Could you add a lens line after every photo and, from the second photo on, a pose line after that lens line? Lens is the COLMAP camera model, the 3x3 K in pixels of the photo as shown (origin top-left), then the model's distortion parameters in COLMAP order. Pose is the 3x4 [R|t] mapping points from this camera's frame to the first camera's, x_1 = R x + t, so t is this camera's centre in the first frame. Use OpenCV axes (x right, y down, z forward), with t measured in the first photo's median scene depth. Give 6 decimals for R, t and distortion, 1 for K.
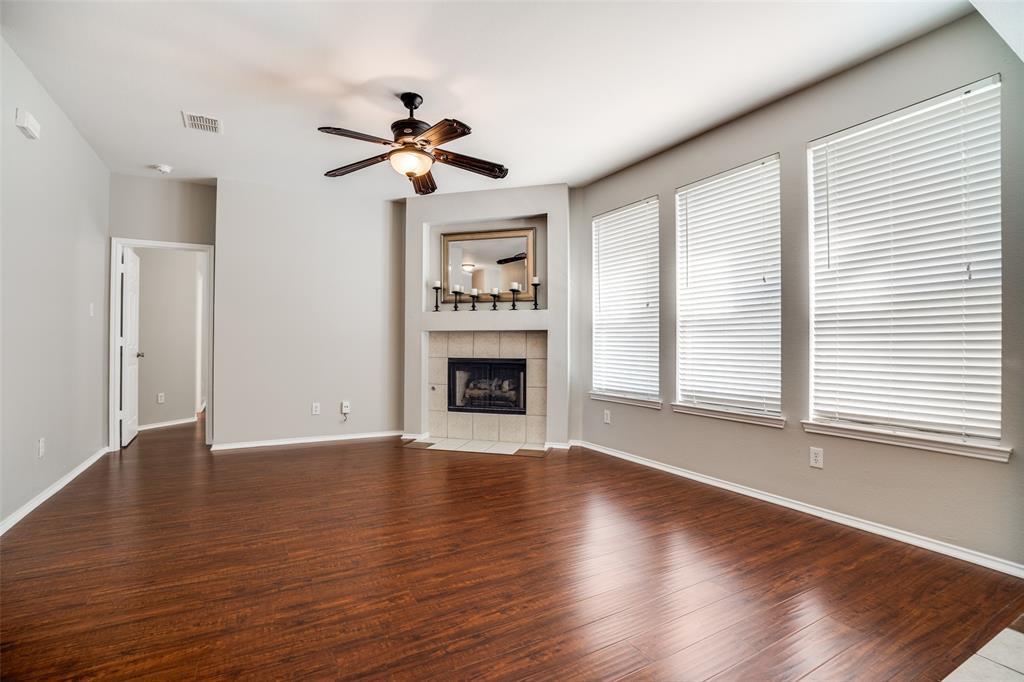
lens RADIAL K [[476.4, 0, 506.6], [0, 476.4, 337.8], [0, 0, 1]] dist [-0.060629, 0.021640]
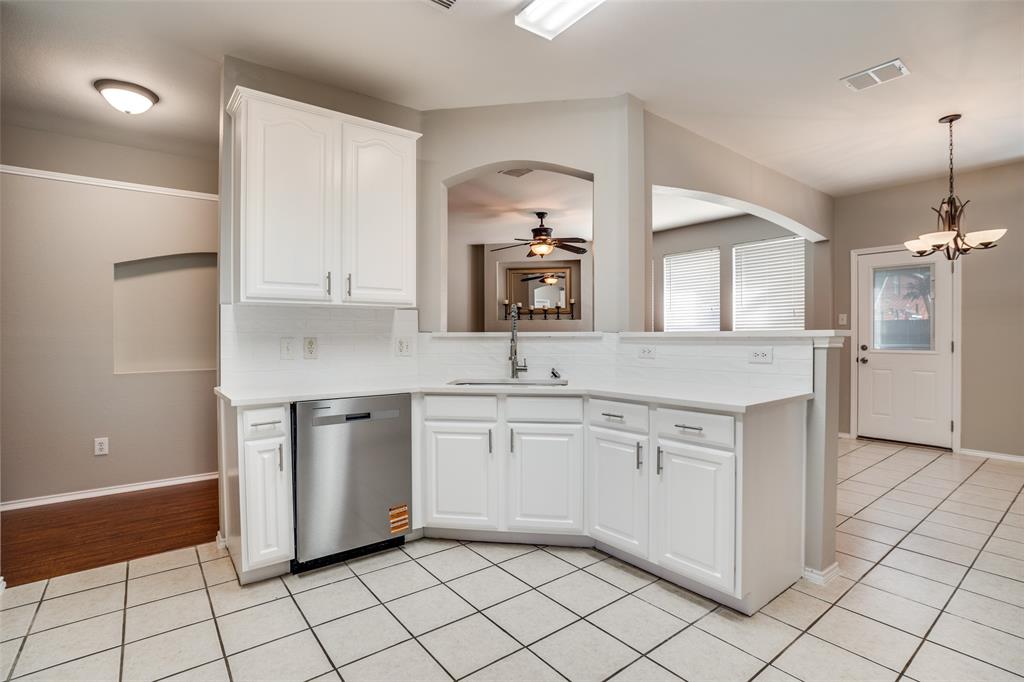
lens RADIAL K [[476.4, 0, 506.6], [0, 476.4, 337.8], [0, 0, 1]] dist [-0.060629, 0.021640]
pose [[0.990986, -0.006127, 0.133823, -0.365252], [0.004098, 0.999872, 0.015436, -0.022348], [-0.133900, -0.014748, 0.990885, -0.546178]]
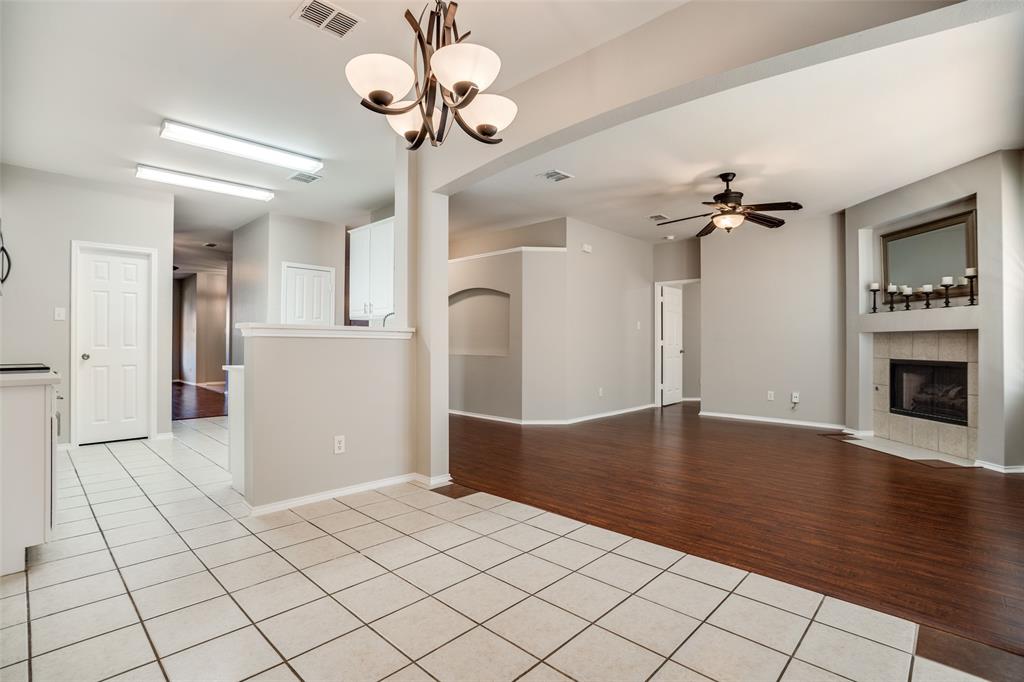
lens RADIAL K [[476.4, 0, 506.6], [0, 476.4, 337.8], [0, 0, 1]] dist [-0.060629, 0.021640]
pose [[0.304324, -0.010999, -0.952505, 0.581122], [0.008535, 0.999925, -0.008819, -0.000423], [0.952530, -0.005446, 0.304395, -0.058145]]
